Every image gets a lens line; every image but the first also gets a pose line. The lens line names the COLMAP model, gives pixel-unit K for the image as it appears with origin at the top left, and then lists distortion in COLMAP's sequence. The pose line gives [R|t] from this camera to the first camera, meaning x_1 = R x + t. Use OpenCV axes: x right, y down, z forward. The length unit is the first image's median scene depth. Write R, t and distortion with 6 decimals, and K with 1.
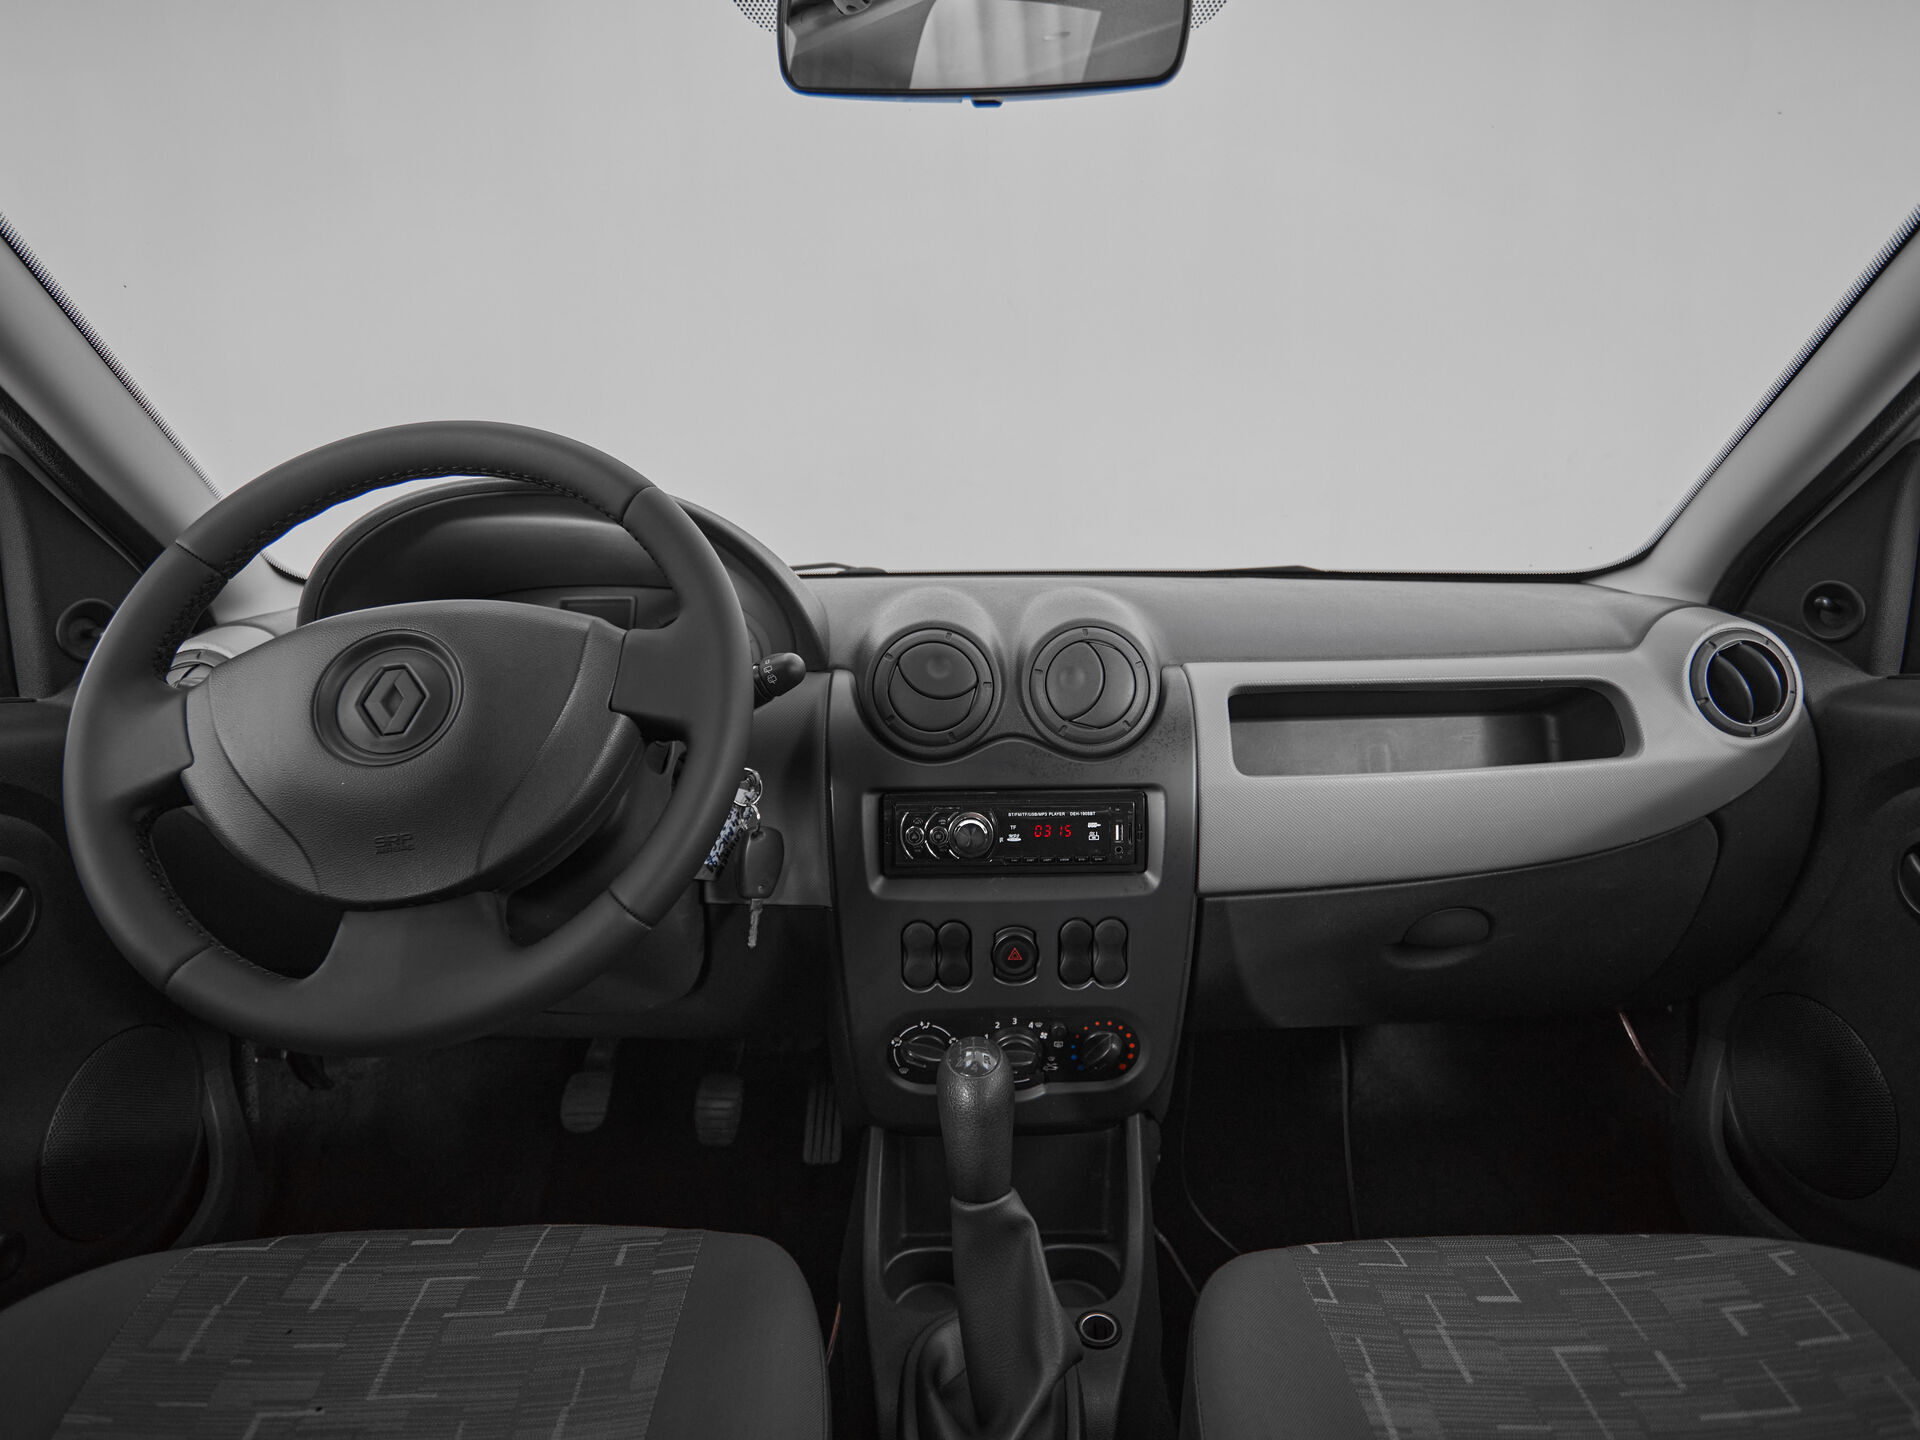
lens RADIAL K [[990.6, 0, 954.9], [0, 990.6, 697.9], [0, 0, 1]] dist [-0.006252, -0.002479]
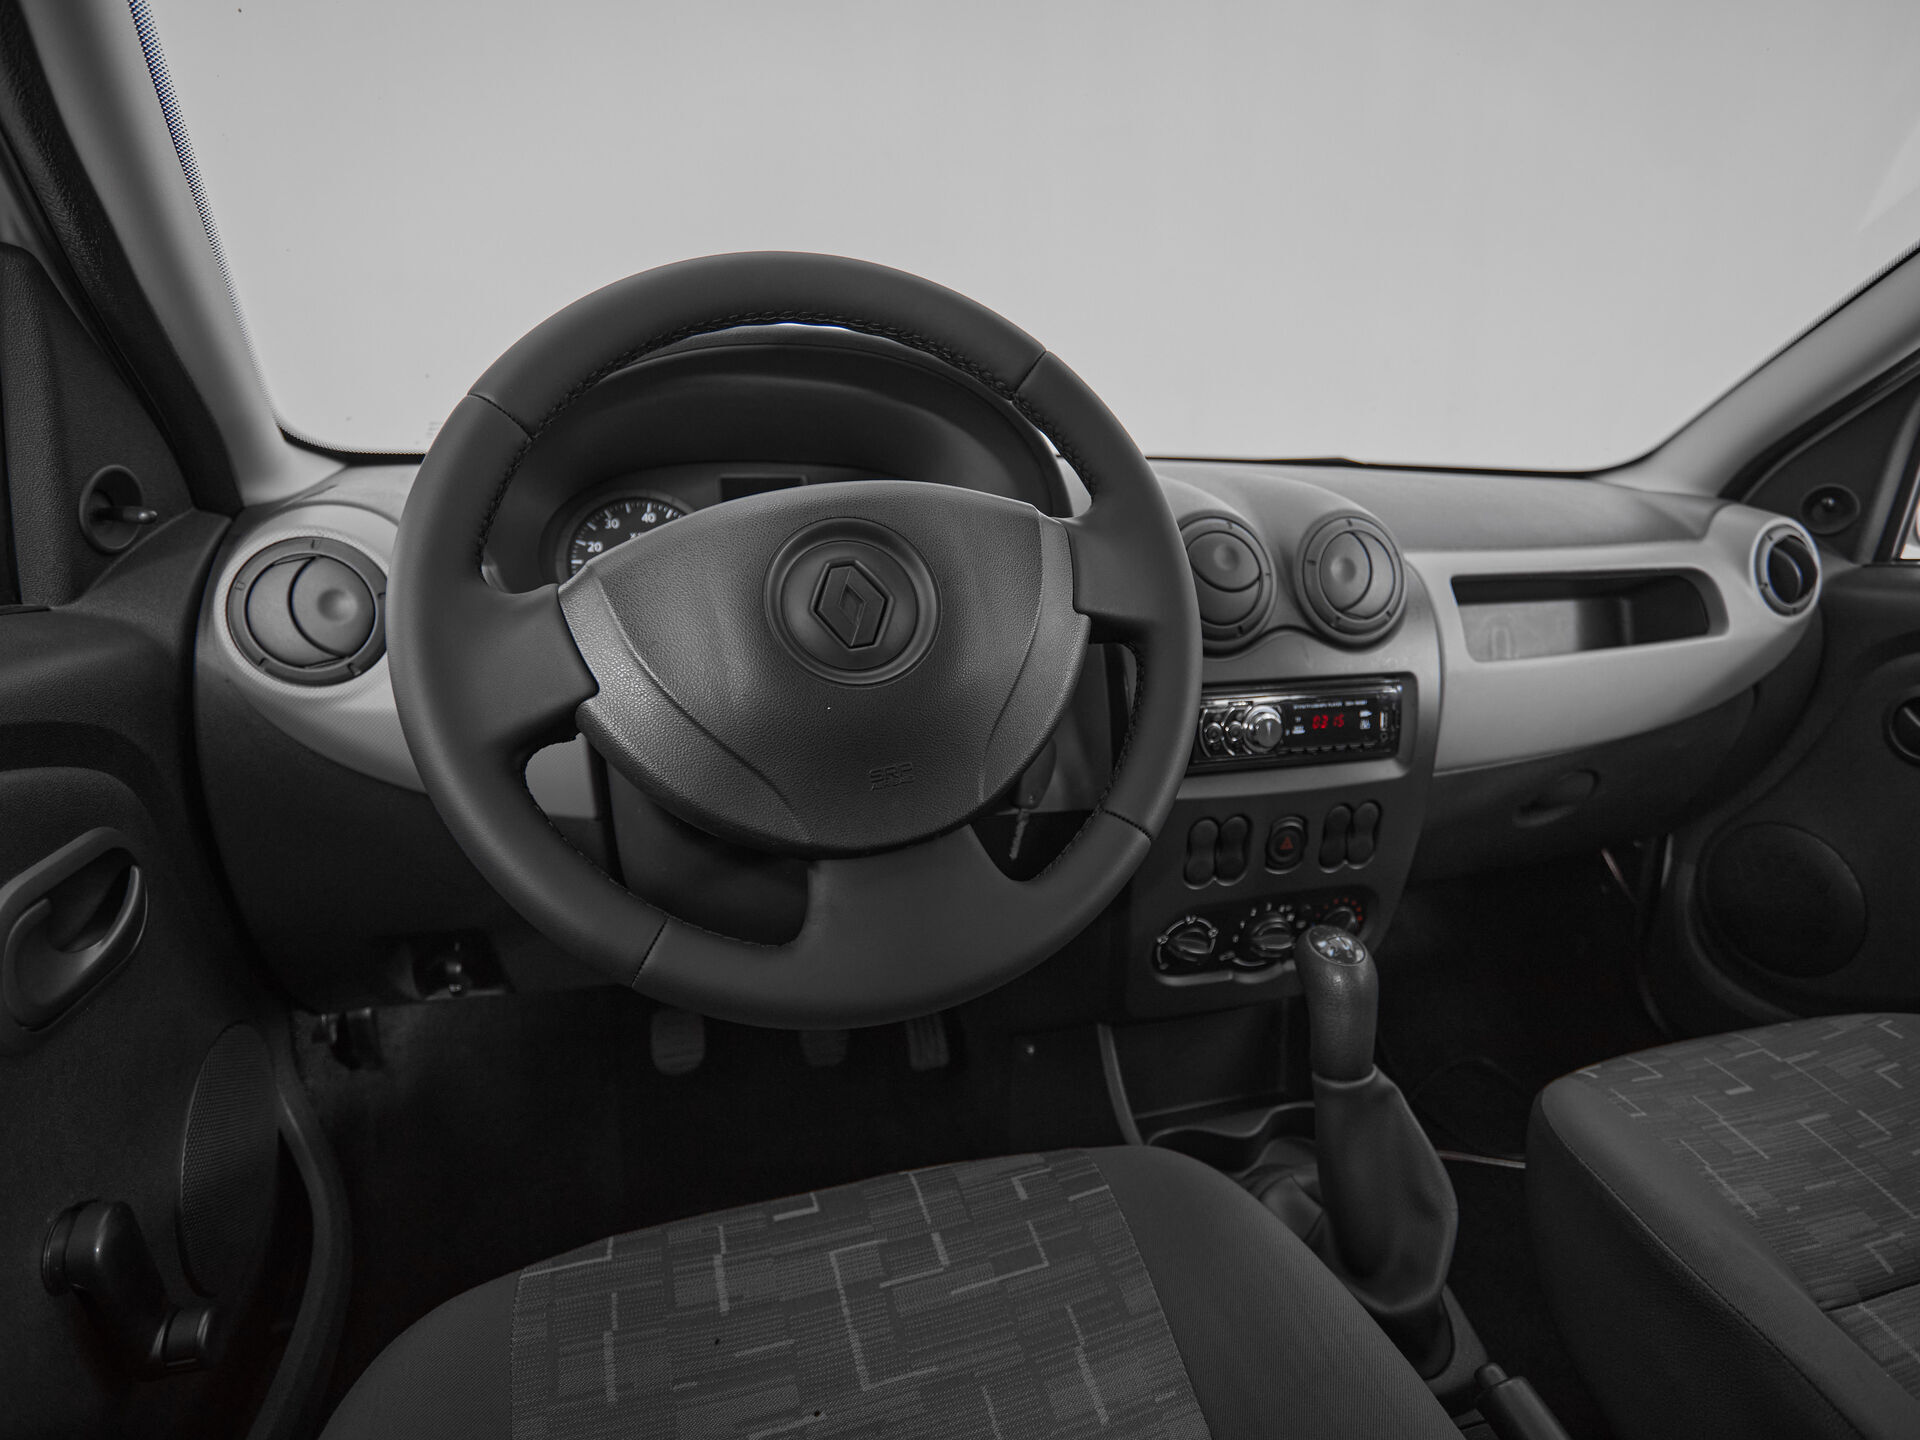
lens RADIAL K [[997.8, 0, 959.0], [0, 997.8, 696.9], [0, 0, 1]] dist [-0.007027, -0.002257]
pose [[0.959616, -0.041224, 0.278277, -0.538183], [0.009095, 0.993234, 0.115774, -0.011995], [-0.281167, -0.108567, 0.953498, 0.132810]]
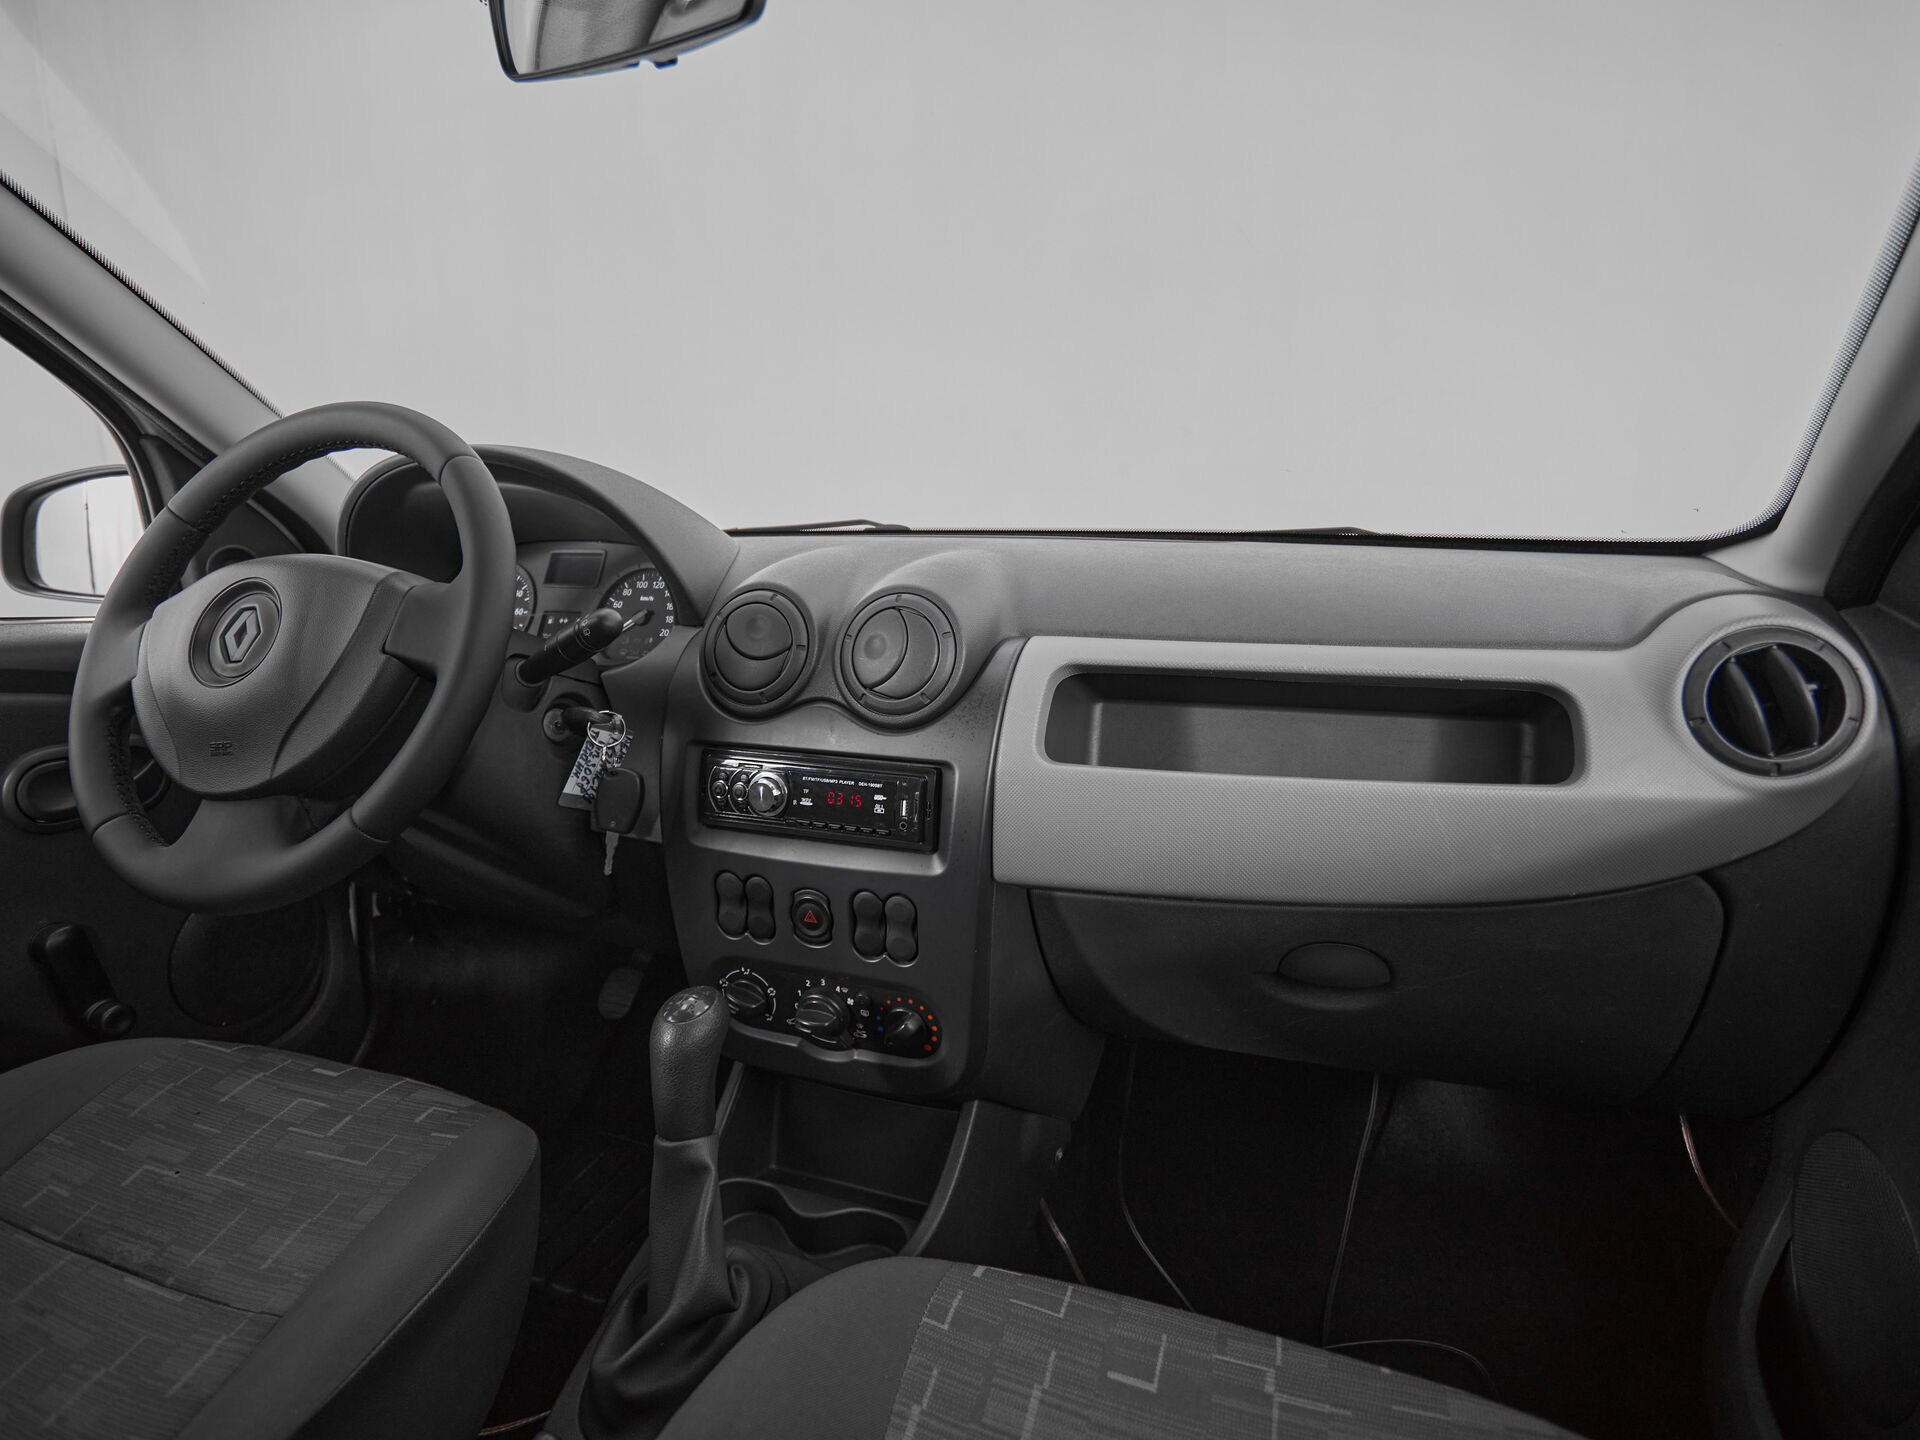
lens RADIAL K [[990.6, 0, 954.9], [0, 990.6, 697.9], [0, 0, 1]] dist [-0.006252, -0.002479]
pose [[0.934013, 0.071726, -0.349966, 0.530789], [-0.054477, 0.996776, 0.058900, -0.029960], [0.353062, -0.035948, 0.934909, 0.117019]]
